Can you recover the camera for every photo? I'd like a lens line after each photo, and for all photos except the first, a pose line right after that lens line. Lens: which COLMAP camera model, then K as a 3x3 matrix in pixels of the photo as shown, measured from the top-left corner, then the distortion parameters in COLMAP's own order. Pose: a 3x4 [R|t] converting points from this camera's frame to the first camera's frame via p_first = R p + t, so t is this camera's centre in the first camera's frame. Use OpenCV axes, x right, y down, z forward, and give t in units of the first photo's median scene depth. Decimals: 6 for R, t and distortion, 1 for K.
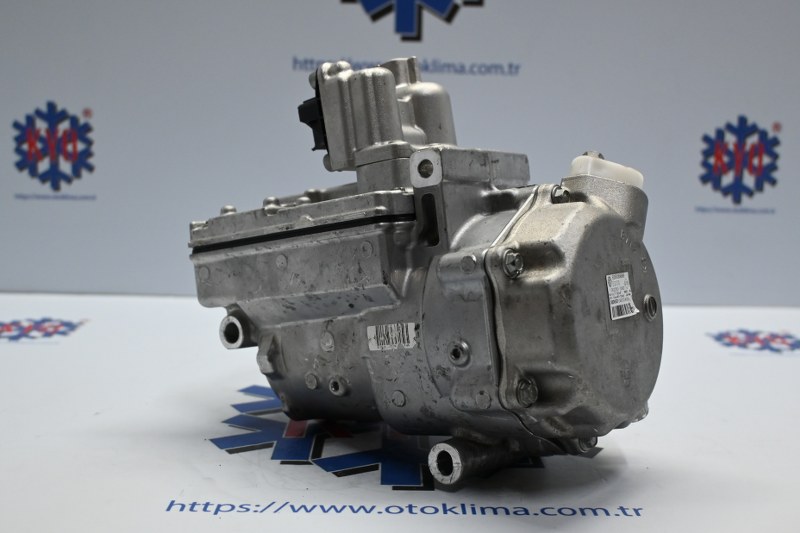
lens RADIAL K [[1018.7, 0, 412.9], [0, 1018.7, 264.8], [0, 0, 1]] dist [-0.000426, 0.002199]
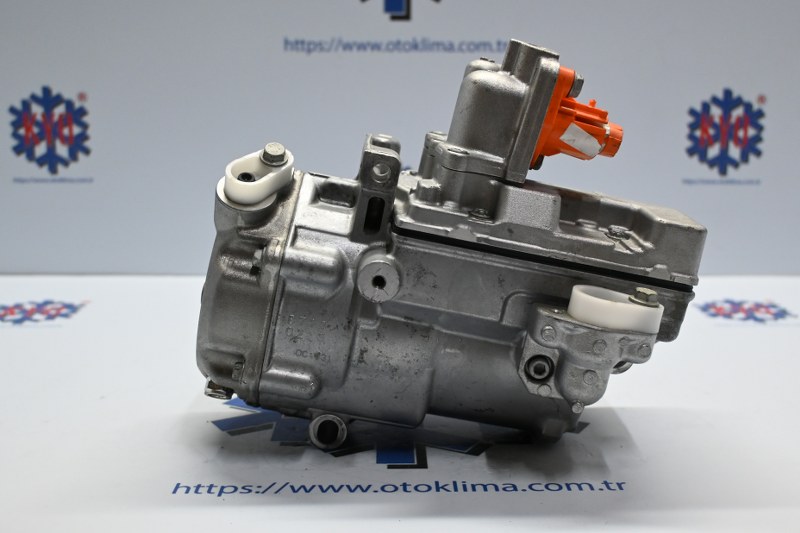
lens RADIAL K [[1018.7, 0, 412.9], [0, 1018.7, 264.8], [0, 0, 1]] dist [-0.000426, 0.002199]
pose [[0.999848, -0.017086, 0.003370, 0.003554], [0.016946, 0.999133, 0.038036, -0.016321], [-0.004017, -0.037973, 0.999271, -0.022958]]
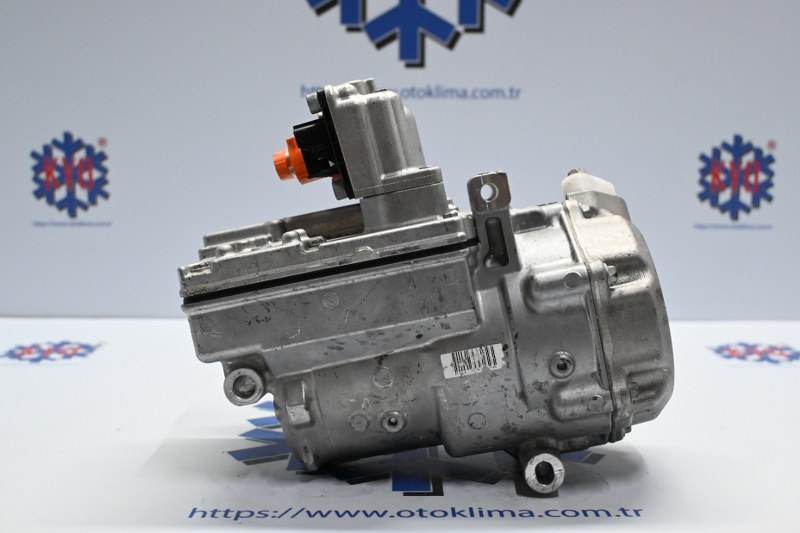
lens RADIAL K [[1018.7, 0, 412.9], [0, 1018.7, 264.8], [0, 0, 1]] dist [-0.000426, 0.002199]
pose [[0.999866, -0.015121, -0.006343, -0.000085], [0.014967, 0.999608, -0.023650, 0.004945], [0.006698, 0.023552, 0.999700, -0.030750]]
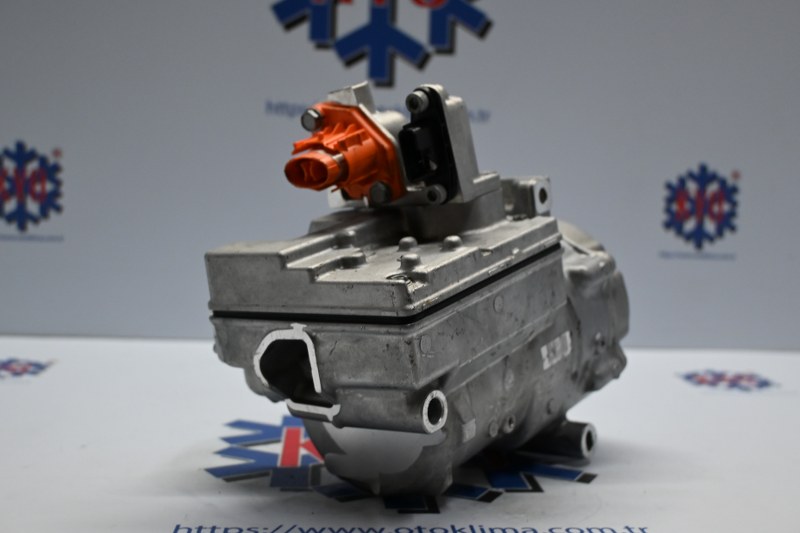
lens RADIAL K [[1018.7, 0, 412.9], [0, 1018.7, 264.8], [0, 0, 1]] dist [-0.000426, 0.002199]
pose [[0.997782, 0.005489, 0.066341, -0.042672], [-0.001227, 0.997941, -0.064121, 0.024677], [-0.066556, 0.063897, 0.995735, -0.004548]]
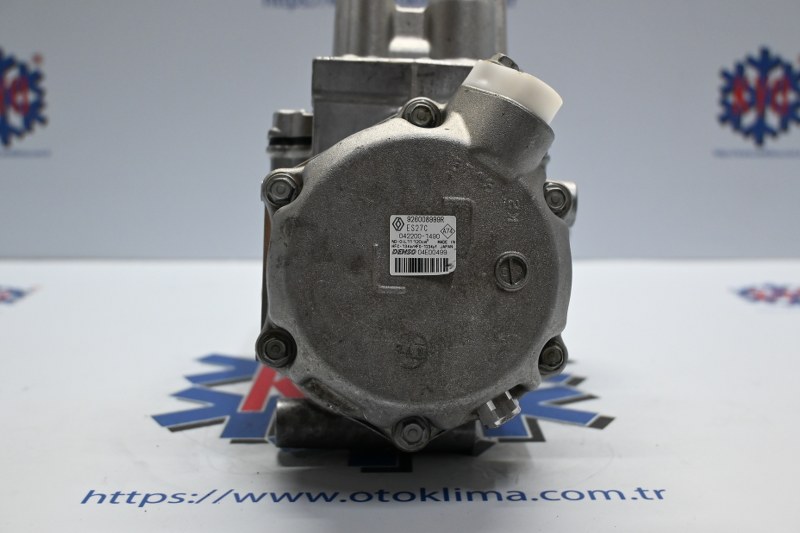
lens RADIAL K [[1018.7, 0, 412.9], [0, 1018.7, 264.8], [0, 0, 1]] dist [-0.000426, 0.002199]
pose [[0.999778, -0.019359, -0.008368, 0.018647], [0.019552, 0.999528, 0.023707, 0.019870], [0.007905, -0.023865, 0.999684, 0.104194]]
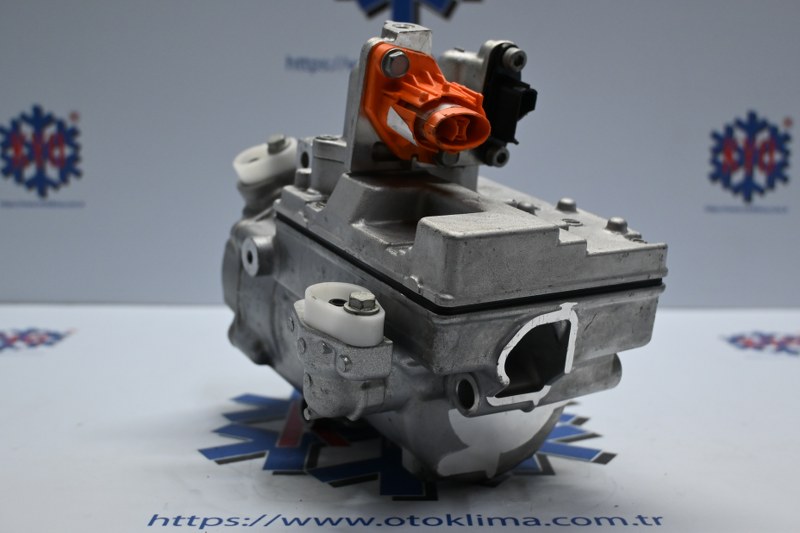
lens RADIAL K [[1018.7, 0, 412.9], [0, 1018.7, 264.8], [0, 0, 1]] dist [-0.000426, 0.002199]
pose [[0.999924, -0.012263, -0.001377, 0.001357], [0.012238, 0.999788, -0.016551, 0.012583], [0.001579, 0.016533, 0.999862, 0.039238]]
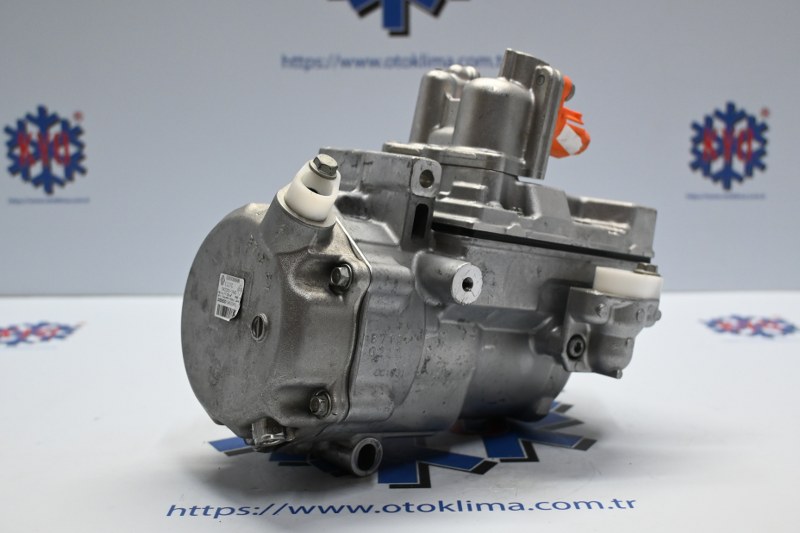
lens RADIAL K [[1018.7, 0, 412.9], [0, 1018.7, 264.8], [0, 0, 1]] dist [-0.000426, 0.002199]
pose [[0.999661, -0.025874, 0.002870, 0.003527], [0.025832, 0.999569, 0.013948, -0.008869], [-0.003230, -0.013869, 0.999899, -0.006705]]
